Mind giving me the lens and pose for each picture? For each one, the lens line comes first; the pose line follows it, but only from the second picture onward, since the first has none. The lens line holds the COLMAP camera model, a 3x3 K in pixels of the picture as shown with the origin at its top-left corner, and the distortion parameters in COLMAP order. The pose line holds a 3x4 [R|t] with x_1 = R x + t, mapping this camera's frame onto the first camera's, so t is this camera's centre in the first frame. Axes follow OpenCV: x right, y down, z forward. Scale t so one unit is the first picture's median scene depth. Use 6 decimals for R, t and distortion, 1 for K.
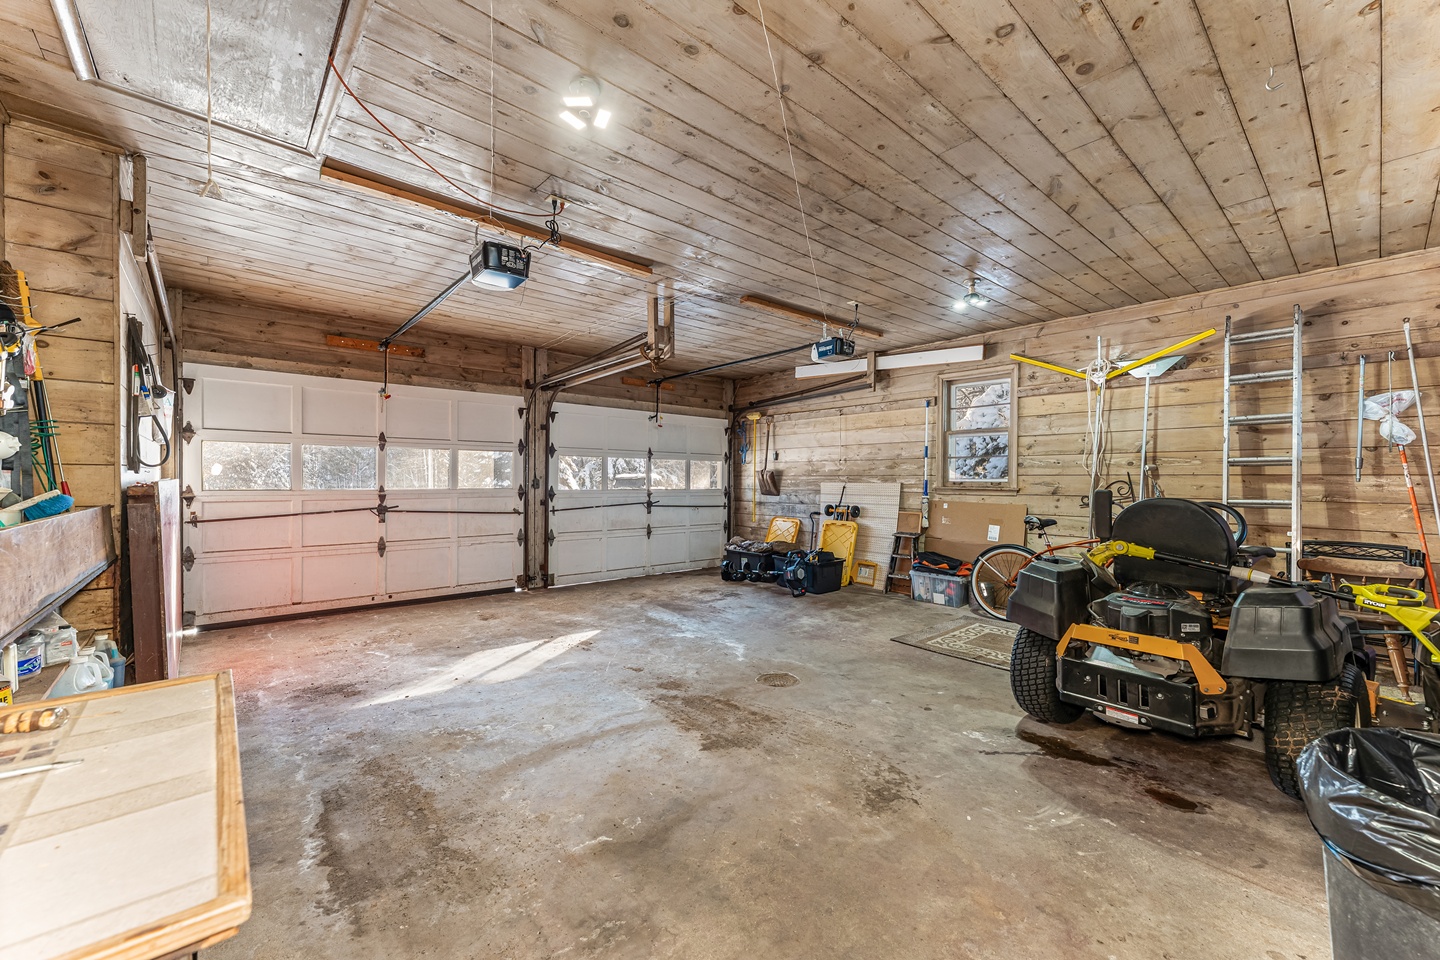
lens RADIAL K [[574.8, 0, 720.9], [0, 574.8, 482.2], [0, 0, 1]] dist [0.011760, 0.000071]
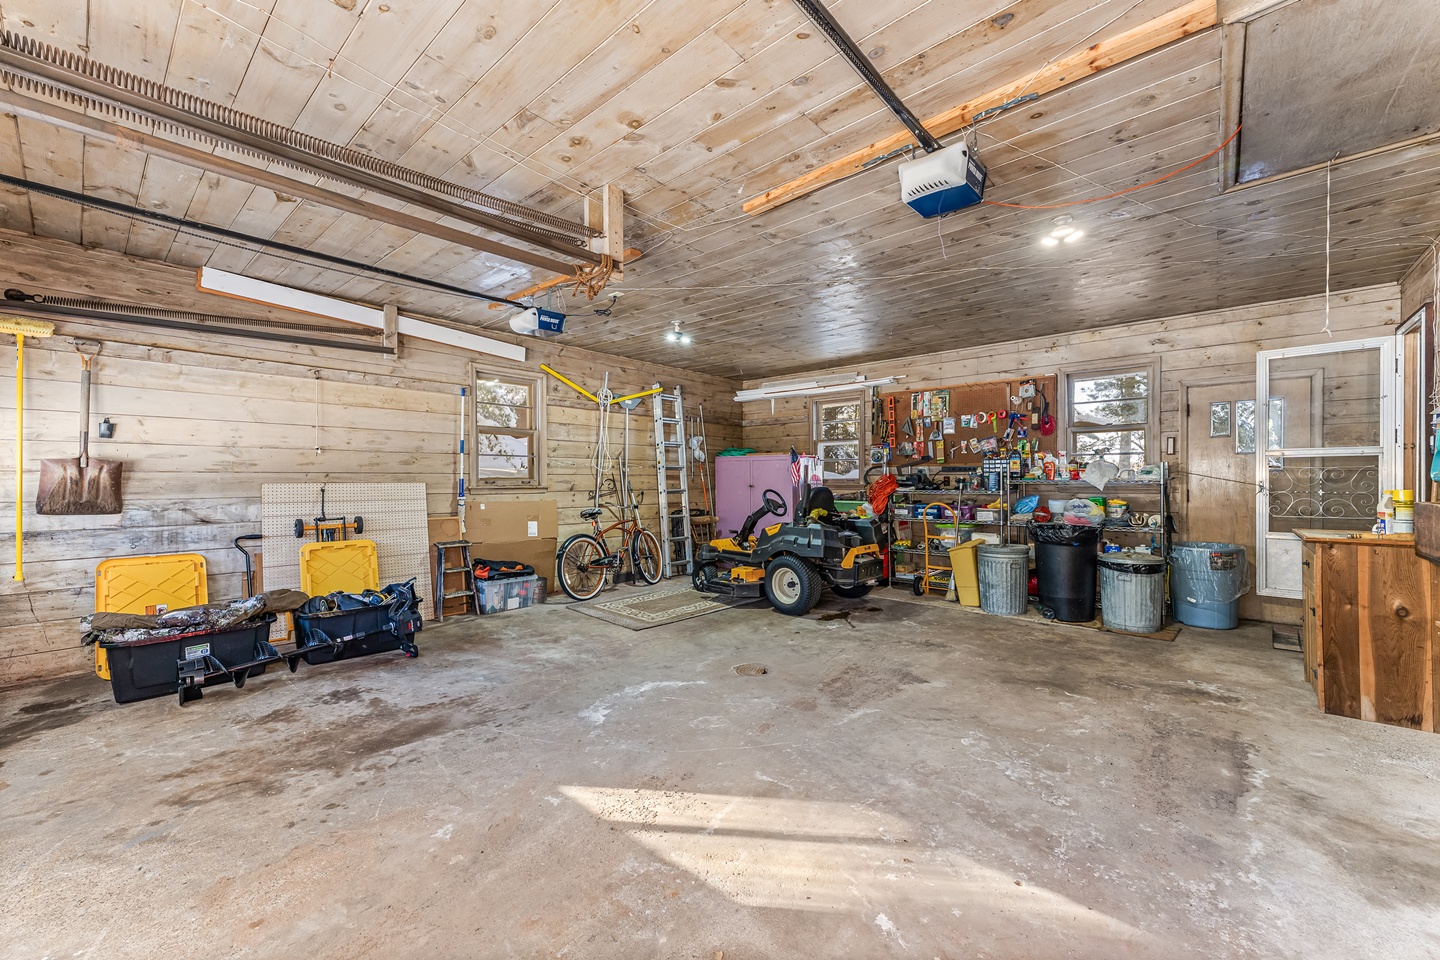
lens RADIAL K [[574.8, 0, 719.2], [0, 574.8, 480.9], [0, 0, 1]] dist [0.011760, 0.000071]
pose [[-0.140086, -0.006998, 0.990115, -0.752153], [0.005303, 0.999955, 0.007818, -0.007215], [-0.990125, 0.006346, -0.140043, 0.979549]]
